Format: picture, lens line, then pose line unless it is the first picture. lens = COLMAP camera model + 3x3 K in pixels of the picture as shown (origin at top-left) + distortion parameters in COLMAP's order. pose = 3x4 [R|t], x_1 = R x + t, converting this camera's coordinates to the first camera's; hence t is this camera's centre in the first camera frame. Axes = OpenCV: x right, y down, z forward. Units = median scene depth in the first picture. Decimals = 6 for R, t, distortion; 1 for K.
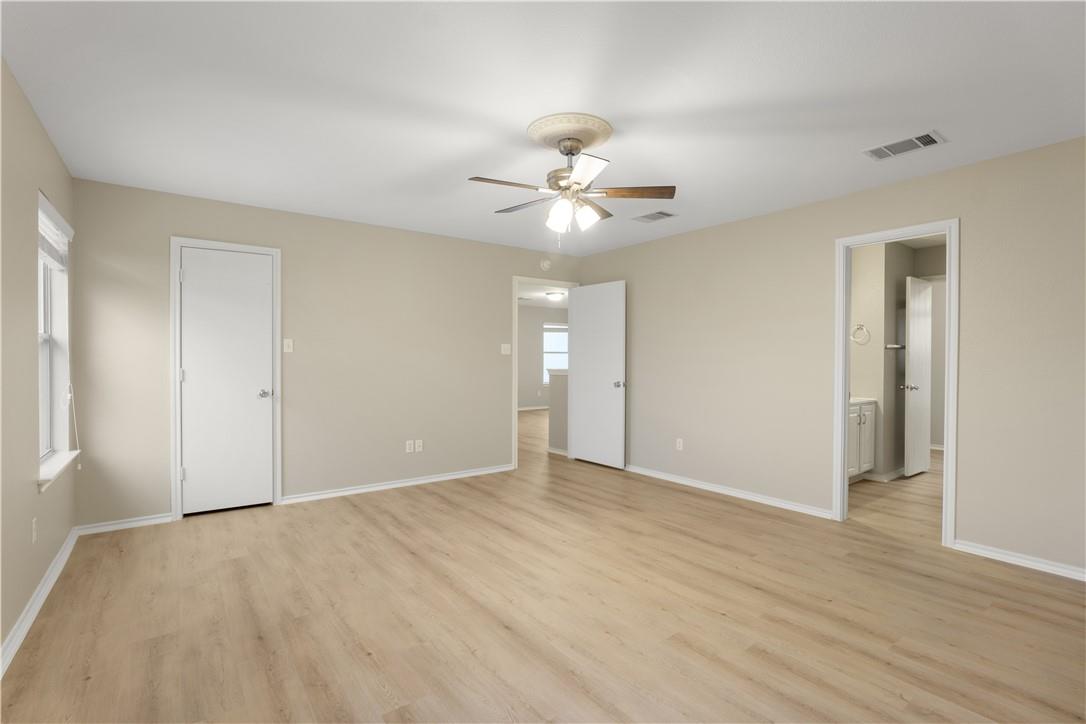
lens RADIAL K [[512.9, 0, 539.5], [0, 512.9, 364.6], [0, 0, 1]] dist [-0.036603, -0.000067]
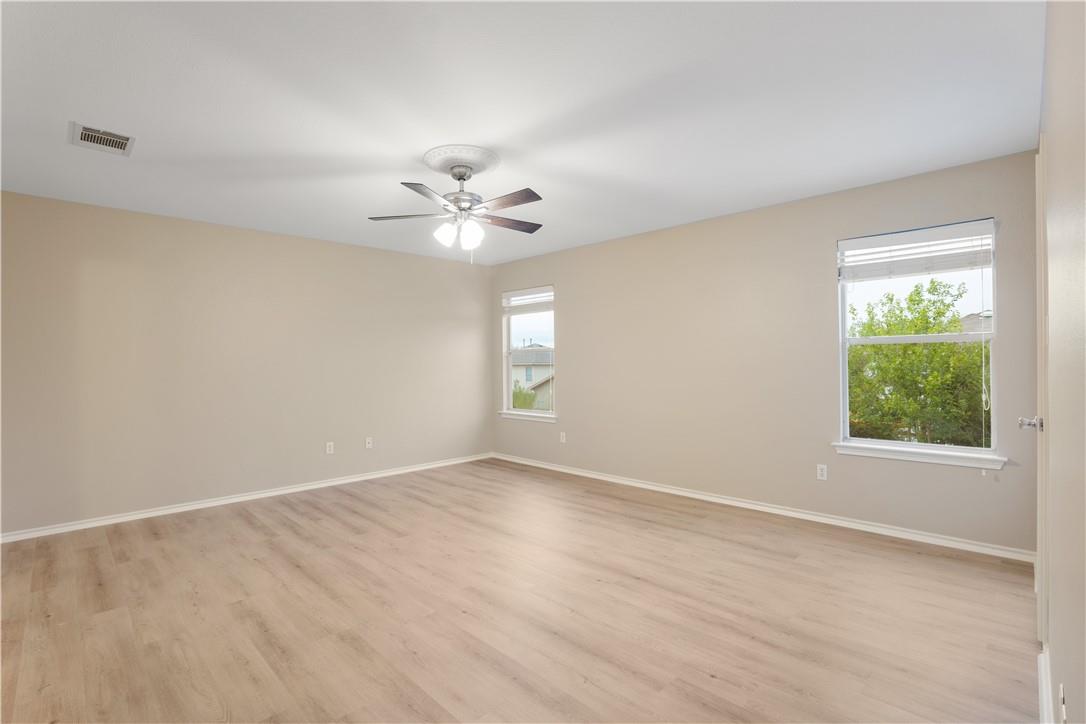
lens RADIAL K [[512.9, 0, 539.5], [0, 512.9, 364.6], [0, 0, 1]] dist [-0.036603, -0.000067]
pose [[-0.990047, 0.009893, -0.140386, 0.047498], [0.008140, 0.999882, 0.013058, -0.018642], [0.140498, 0.011785, -0.990011, 2.049428]]
